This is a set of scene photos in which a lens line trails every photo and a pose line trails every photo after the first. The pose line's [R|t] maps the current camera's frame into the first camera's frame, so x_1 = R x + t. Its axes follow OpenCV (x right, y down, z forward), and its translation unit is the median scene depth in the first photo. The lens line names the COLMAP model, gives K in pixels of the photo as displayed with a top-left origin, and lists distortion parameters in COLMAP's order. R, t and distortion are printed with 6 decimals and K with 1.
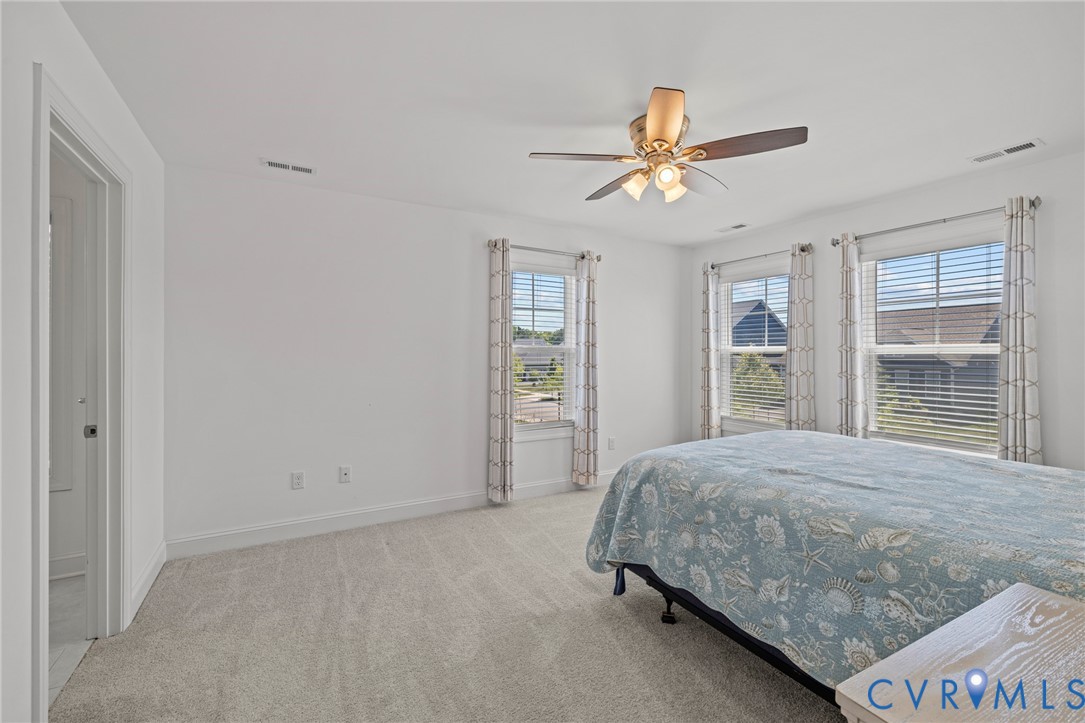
lens RADIAL K [[452.8, 0, 541.7], [0, 452.8, 354.4], [0, 0, 1]] dist [0.000978, -0.000698]
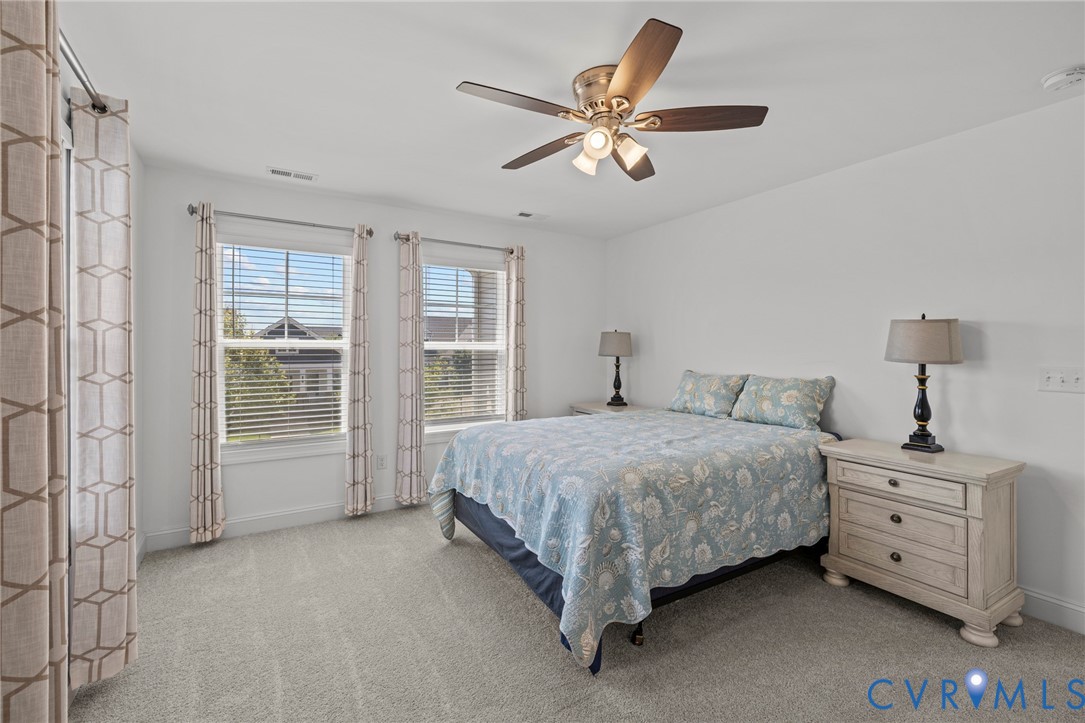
lens RADIAL K [[481.4, 0, 544.6], [0, 481.4, 345.3], [0, 0, 1]] dist [0.001353, 0.000089]
pose [[-0.048102, 0.006497, 0.998821, -0.770043], [0.000234, 0.999979, -0.006493, -0.006390], [-0.998842, -0.000079, -0.048102, 1.374149]]
